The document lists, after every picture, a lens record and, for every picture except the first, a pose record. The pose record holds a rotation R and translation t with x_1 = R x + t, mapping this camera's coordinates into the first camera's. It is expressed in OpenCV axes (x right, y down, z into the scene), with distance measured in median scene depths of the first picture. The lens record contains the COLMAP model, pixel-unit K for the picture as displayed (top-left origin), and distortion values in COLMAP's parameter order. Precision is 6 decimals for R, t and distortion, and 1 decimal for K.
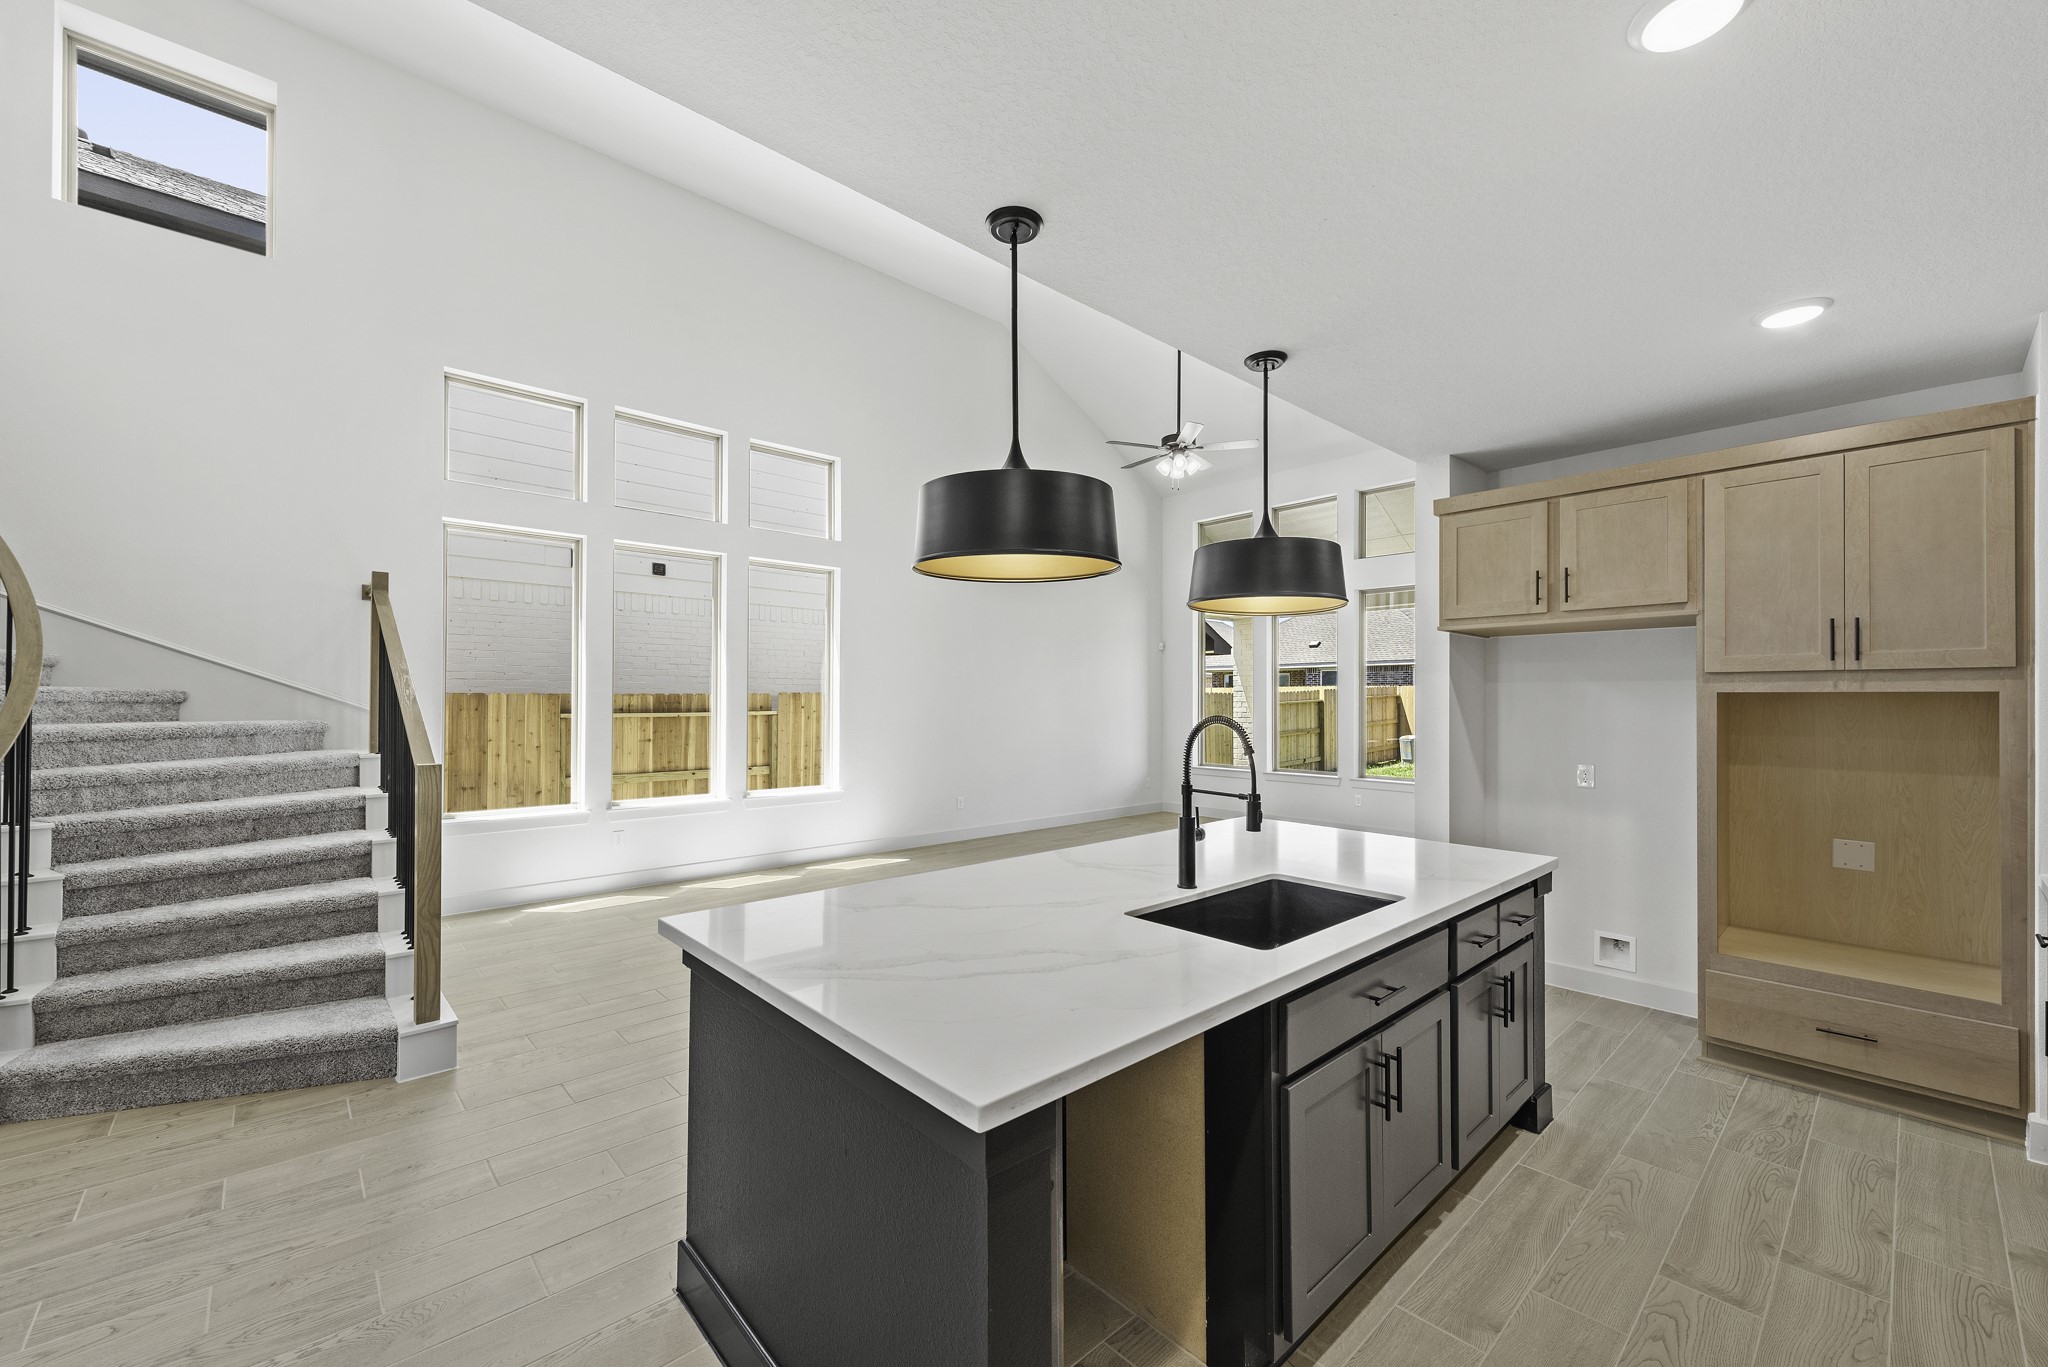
lens RADIAL K [[806.9, 0, 1017.9], [0, 806.9, 692.7], [0, 0, 1]] dist [-0.000531, -0.000646]
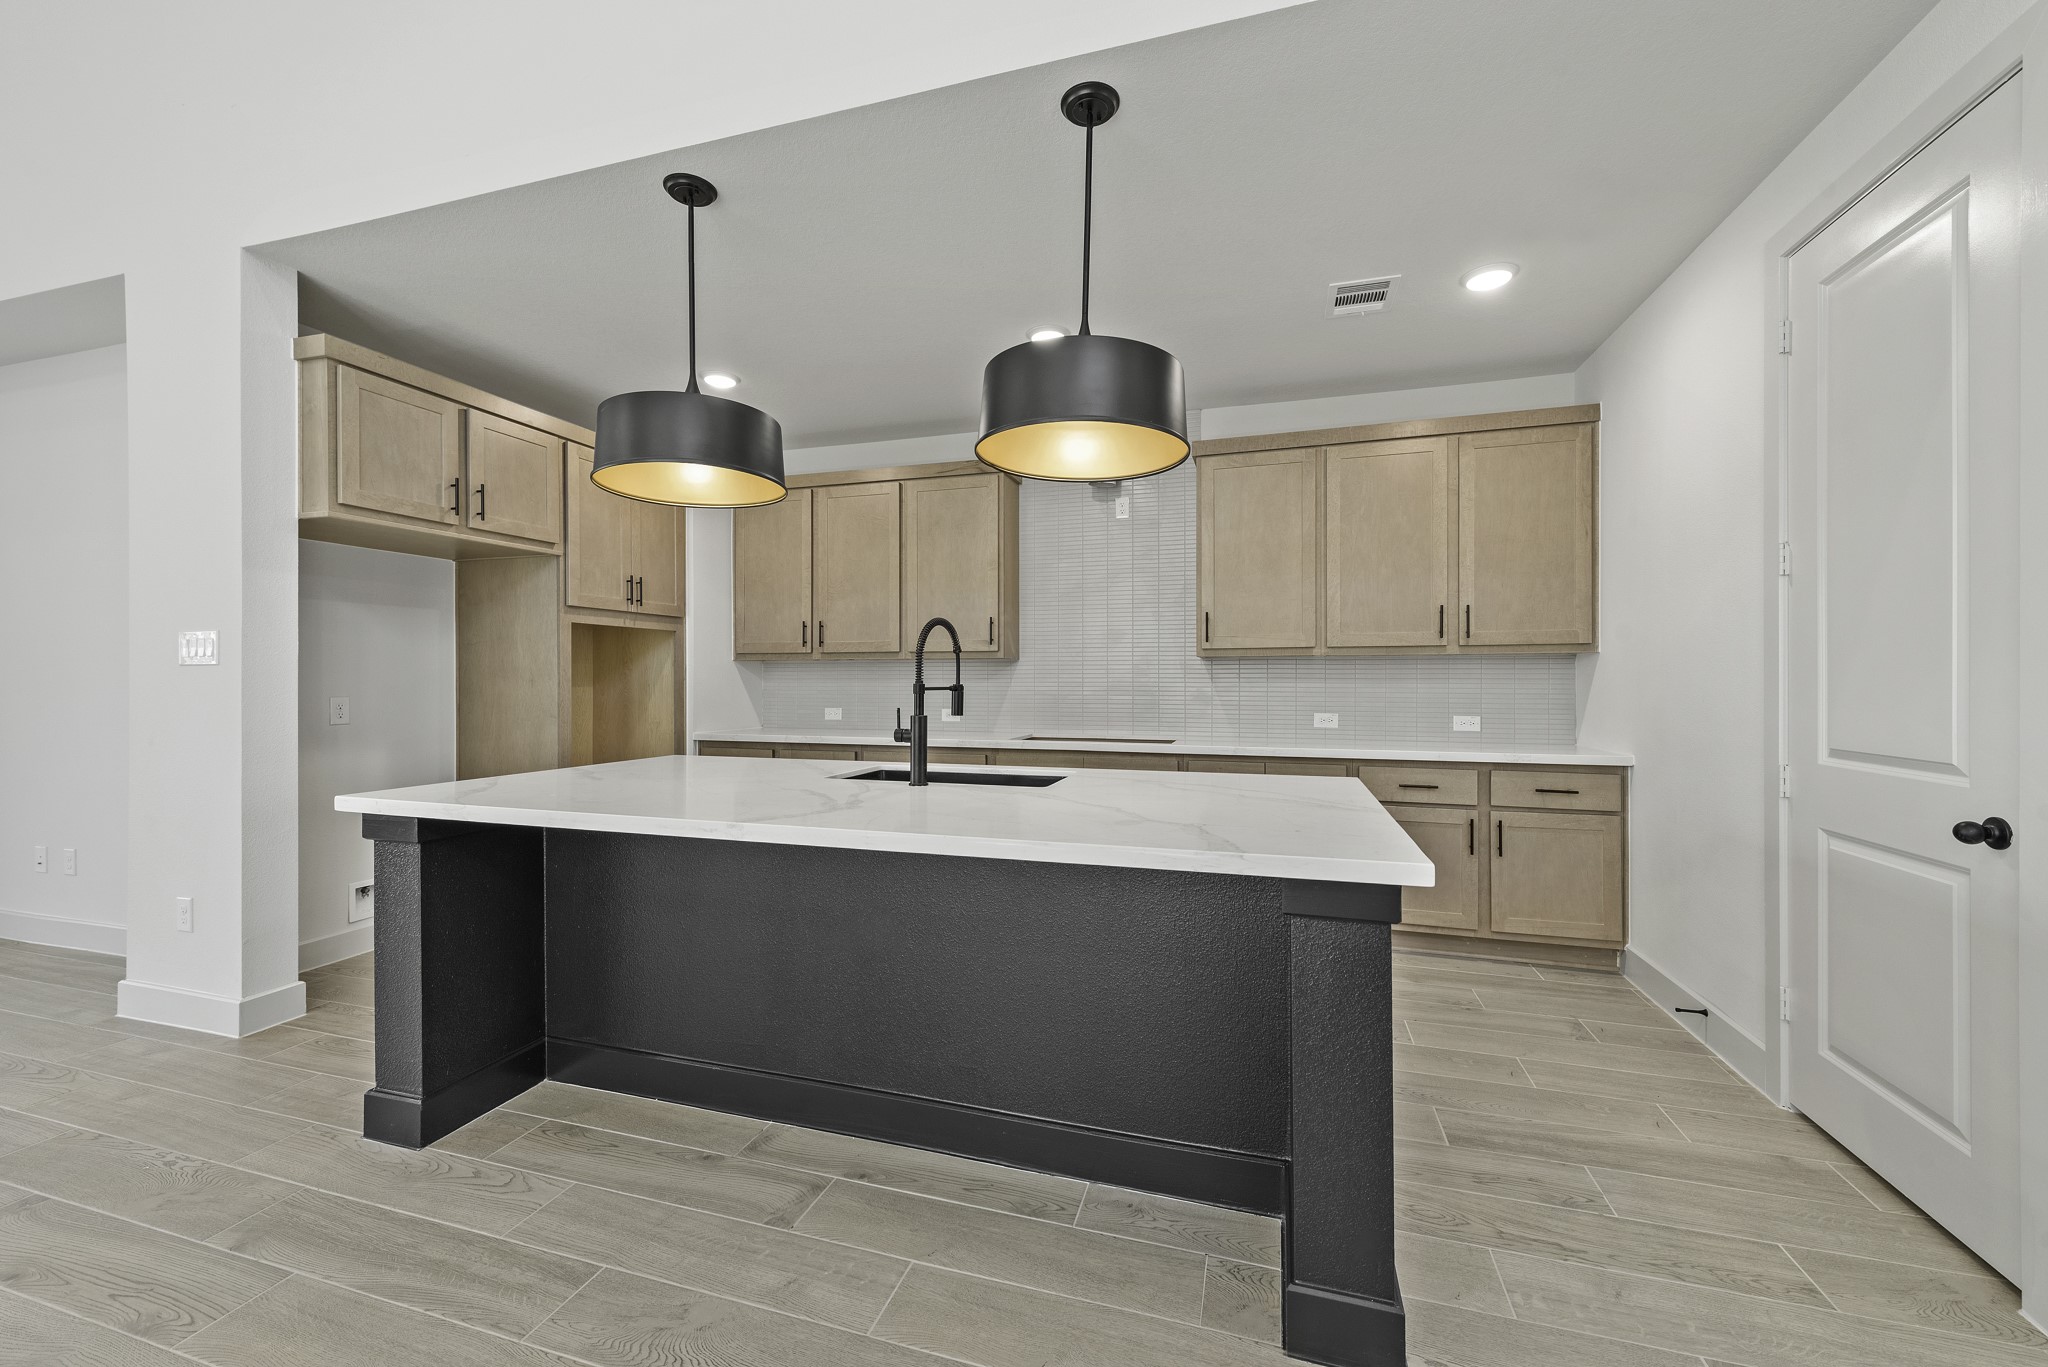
lens RADIAL K [[800.8, 0, 1025.6], [0, 800.8, 675.9], [0, 0, 1]] dist [0.015764, -0.005618]
pose [[-0.517132, -0.001880, 0.855903, -0.525739], [-0.011009, 0.999929, -0.004456, 0.077903], [-0.855835, -0.011727, -0.517117, 1.029105]]
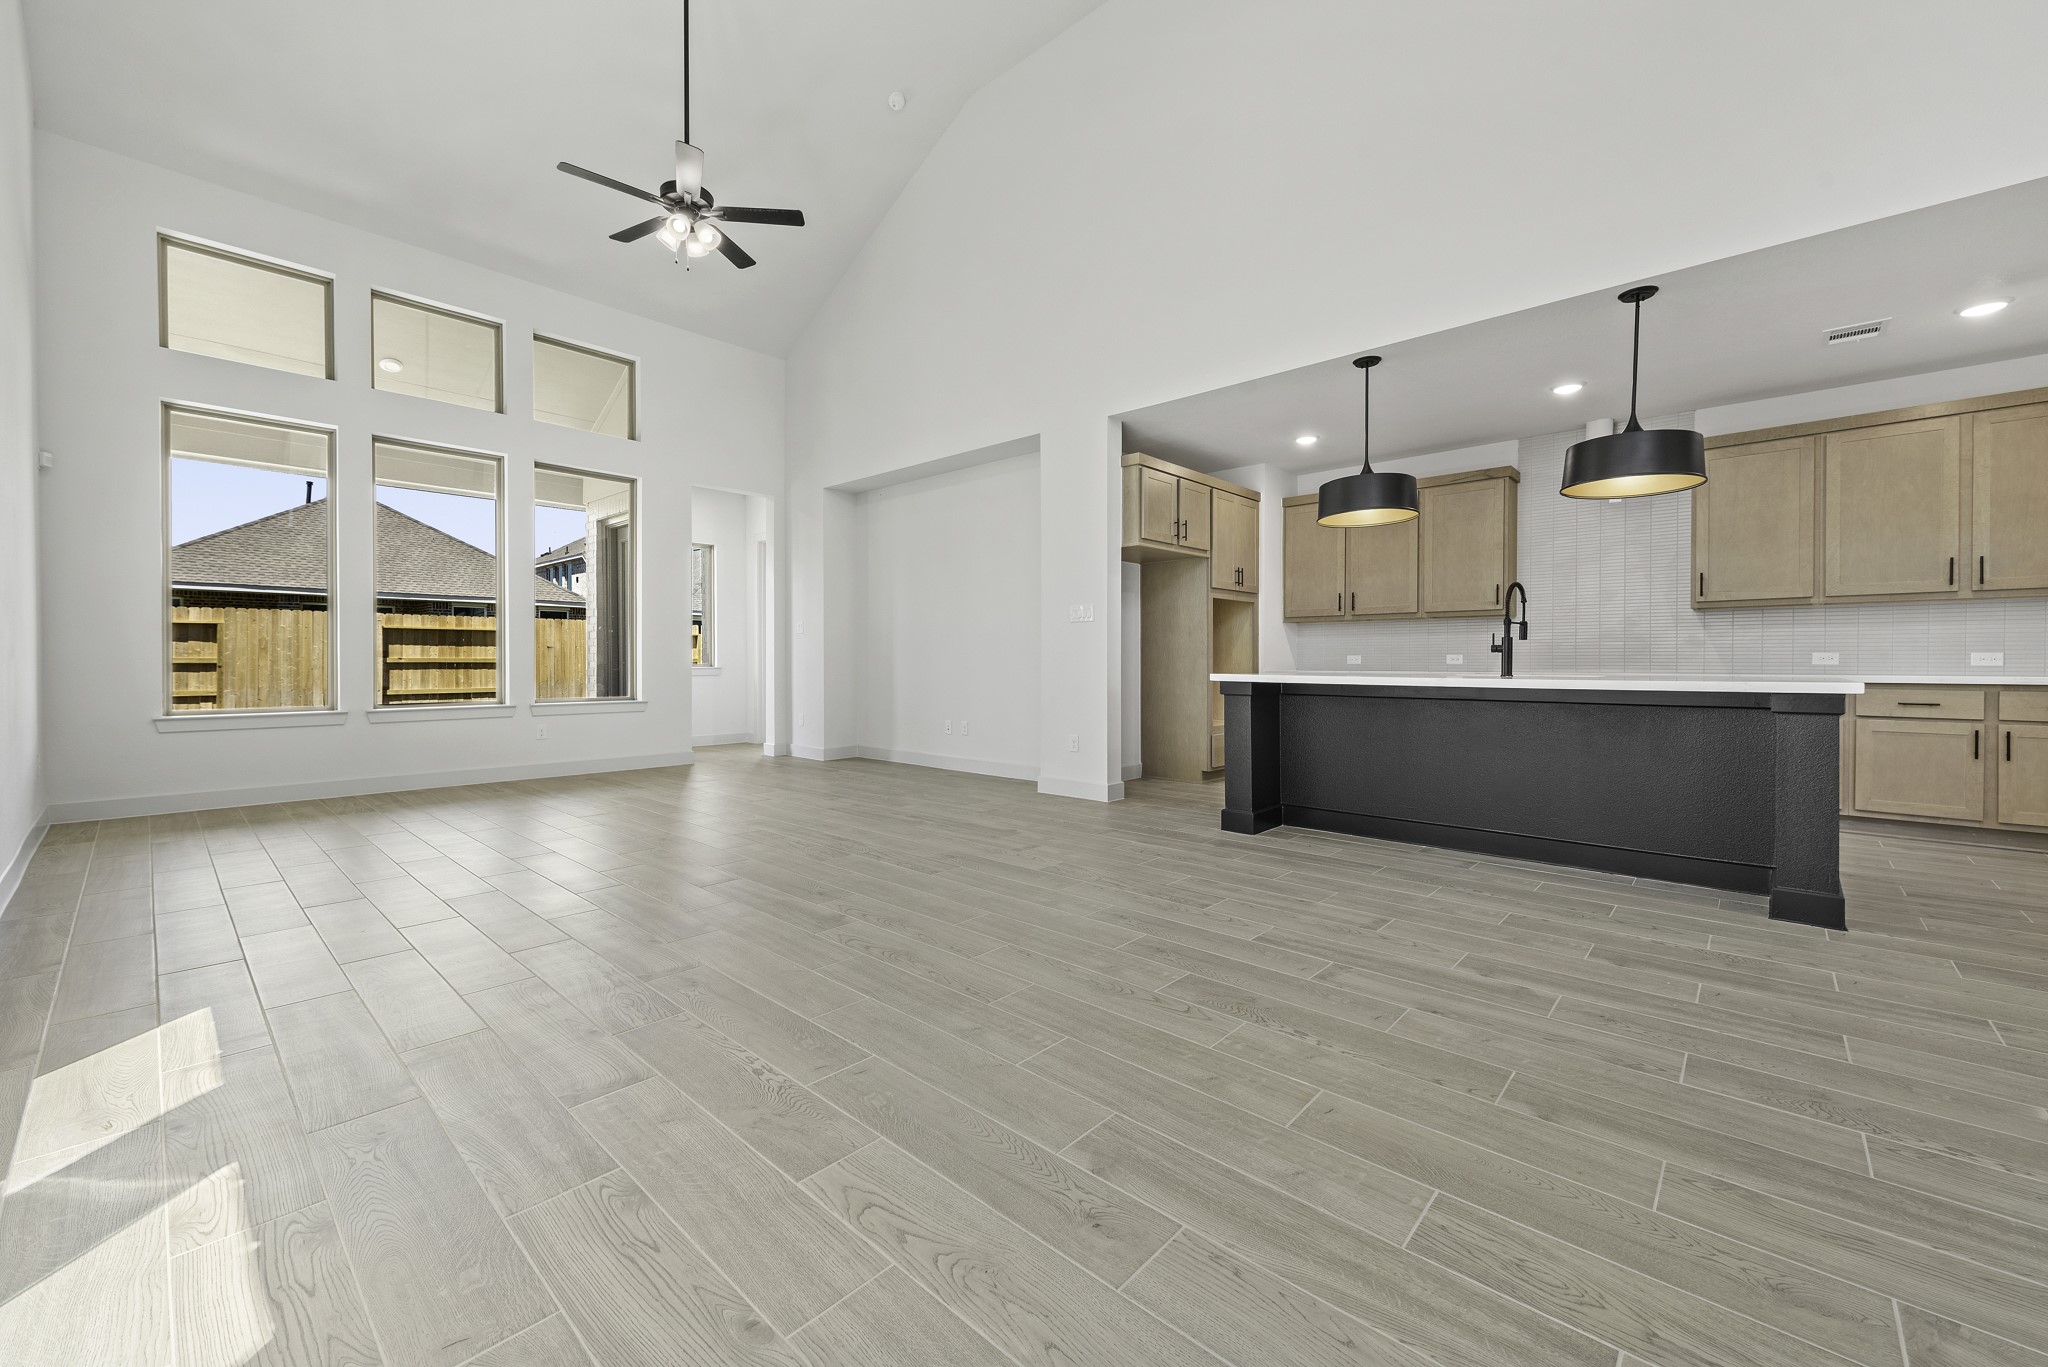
lens RADIAL K [[817.1, 0, 1010.4], [0, 817.1, 668.4], [0, 0, 1]] dist [0.002708, -0.000118]
pose [[-0.089294, -0.013865, 0.995909, -1.117138], [-0.010177, 0.999864, 0.013008, 0.154368], [-0.995953, -0.008974, -0.089423, 1.668777]]
